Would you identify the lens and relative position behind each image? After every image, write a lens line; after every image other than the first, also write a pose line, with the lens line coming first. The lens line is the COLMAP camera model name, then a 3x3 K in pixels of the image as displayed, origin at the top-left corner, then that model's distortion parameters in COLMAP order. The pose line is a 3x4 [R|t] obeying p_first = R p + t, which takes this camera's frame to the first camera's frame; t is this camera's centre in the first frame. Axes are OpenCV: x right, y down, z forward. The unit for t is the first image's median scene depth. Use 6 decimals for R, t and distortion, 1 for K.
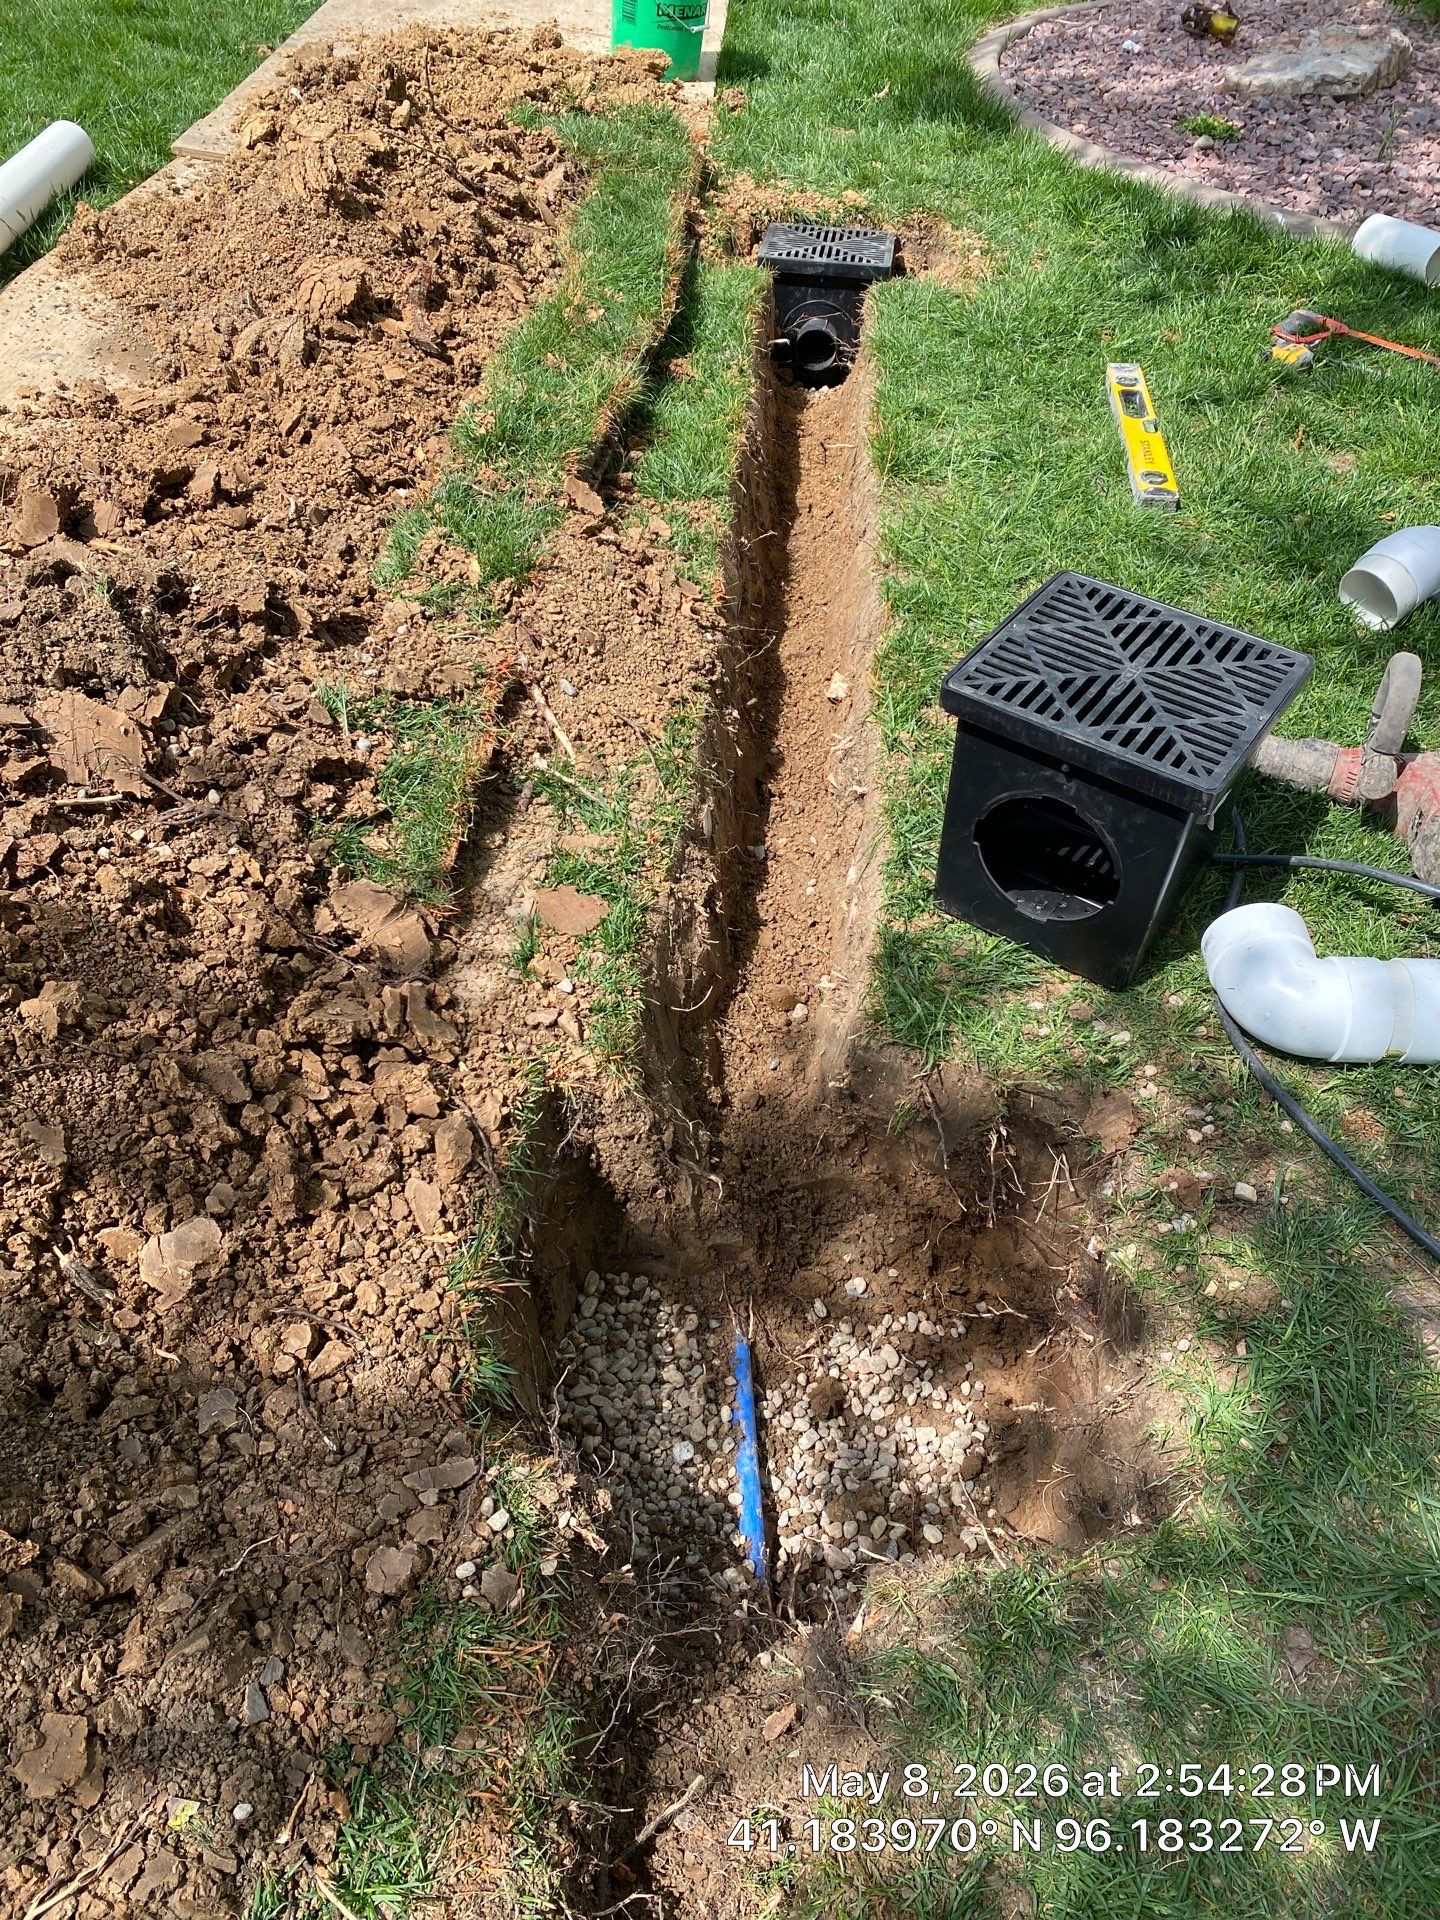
lens RADIAL K [[1368.3, 0, 720.0], [0, 1368.3, 960.0], [0, 0, 1]] dist [-0.000626, -0.011584]
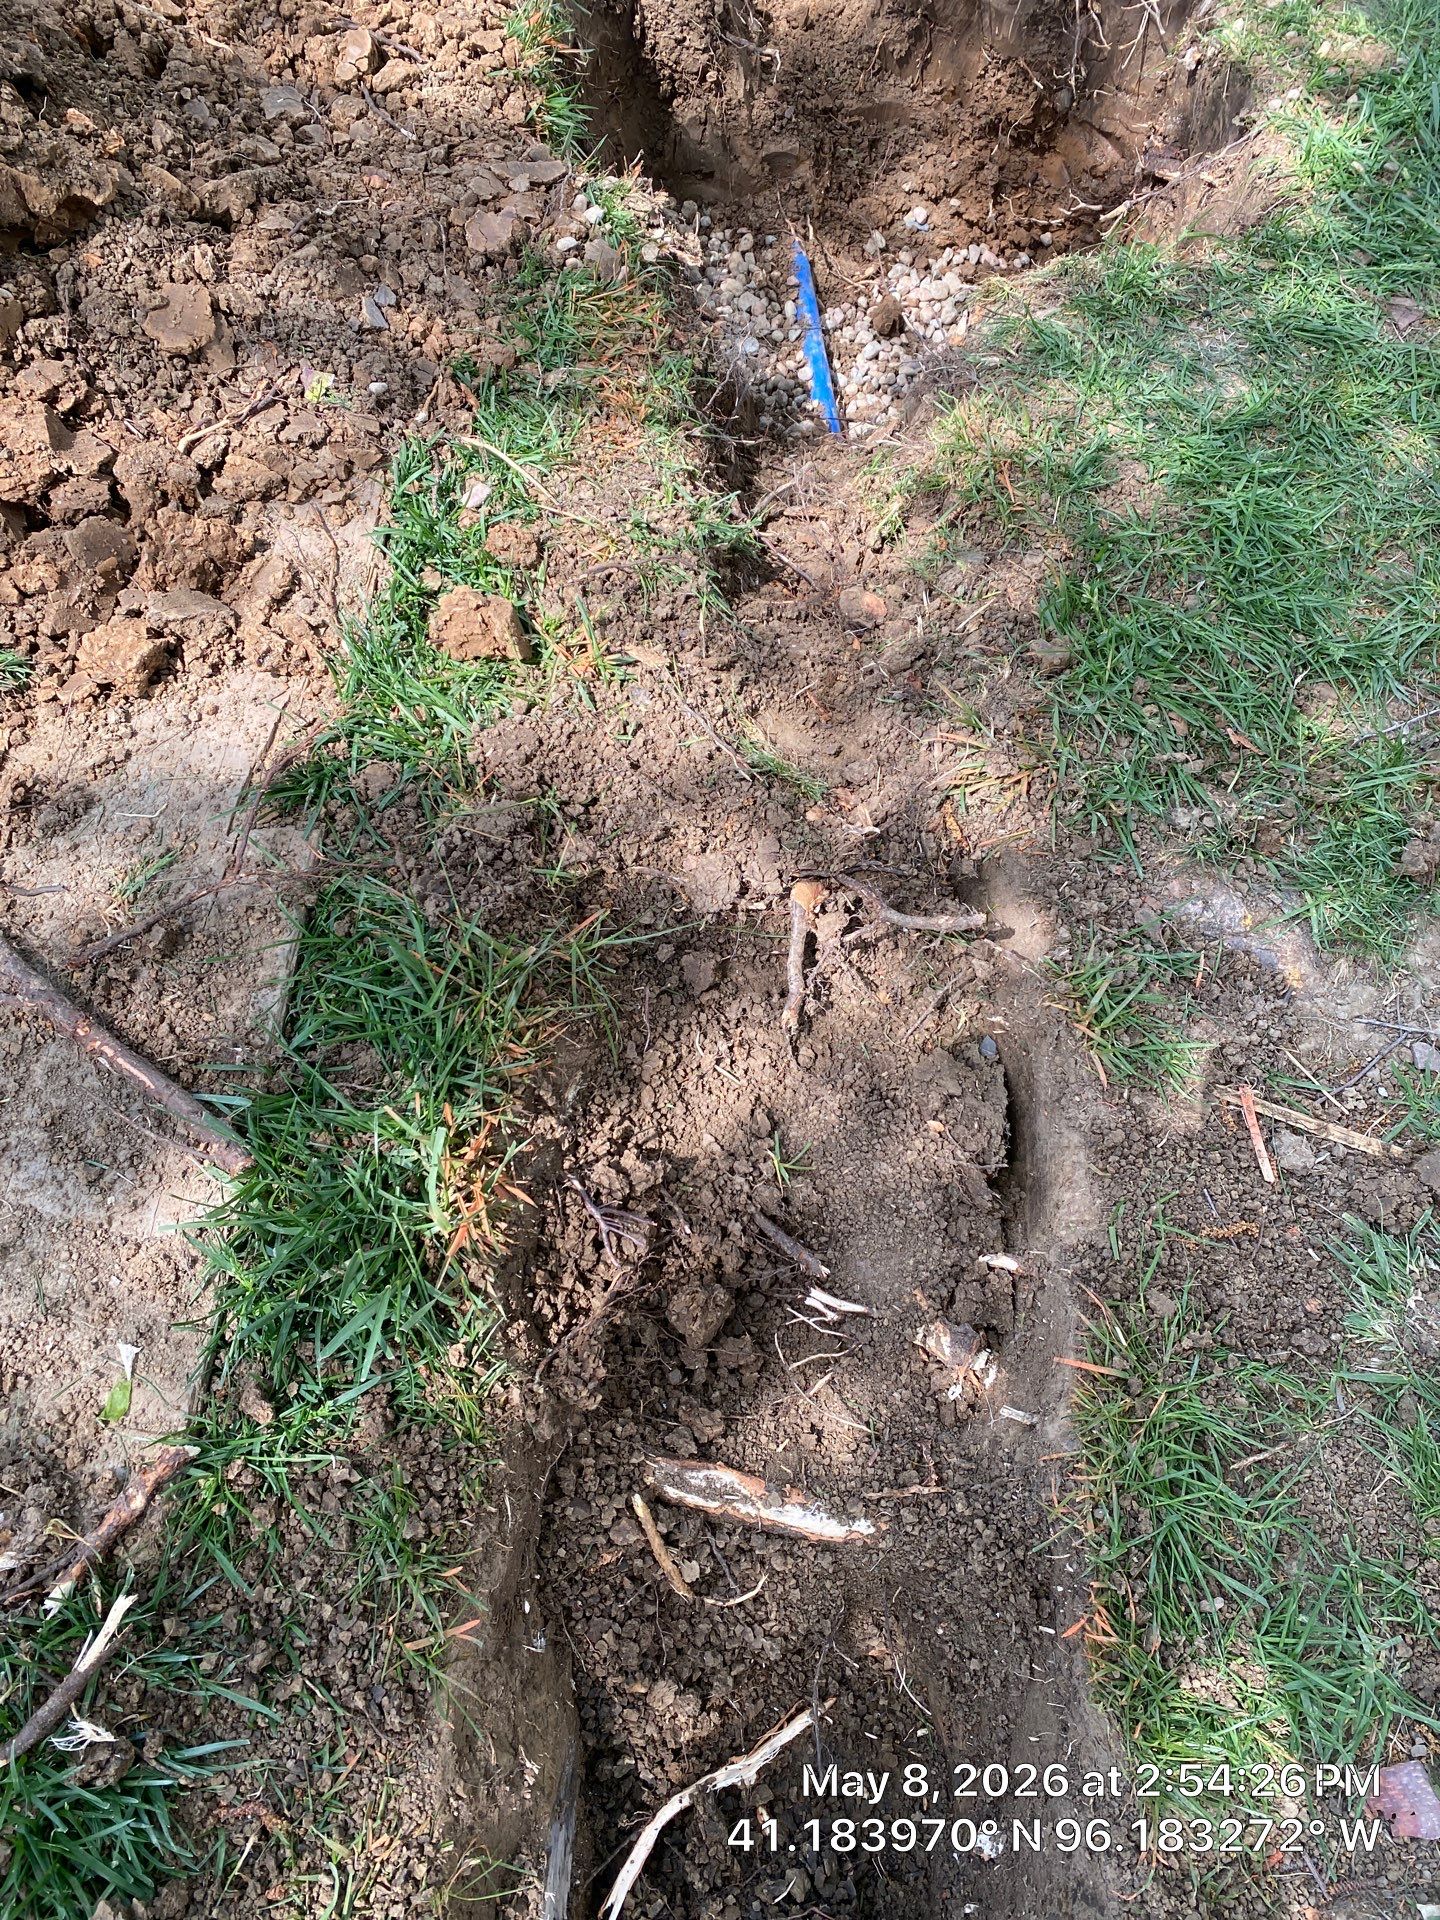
lens RADIAL K [[1368.3, 0, 720.0], [0, 1368.3, 960.0], [0, 0, 1]] dist [-0.000626, -0.011584]
pose [[0.998908, -0.036505, 0.029169, -0.114280], [0.024102, 0.937307, 0.347671, 0.540009], [-0.040032, -0.346588, 0.937163, -0.080246]]
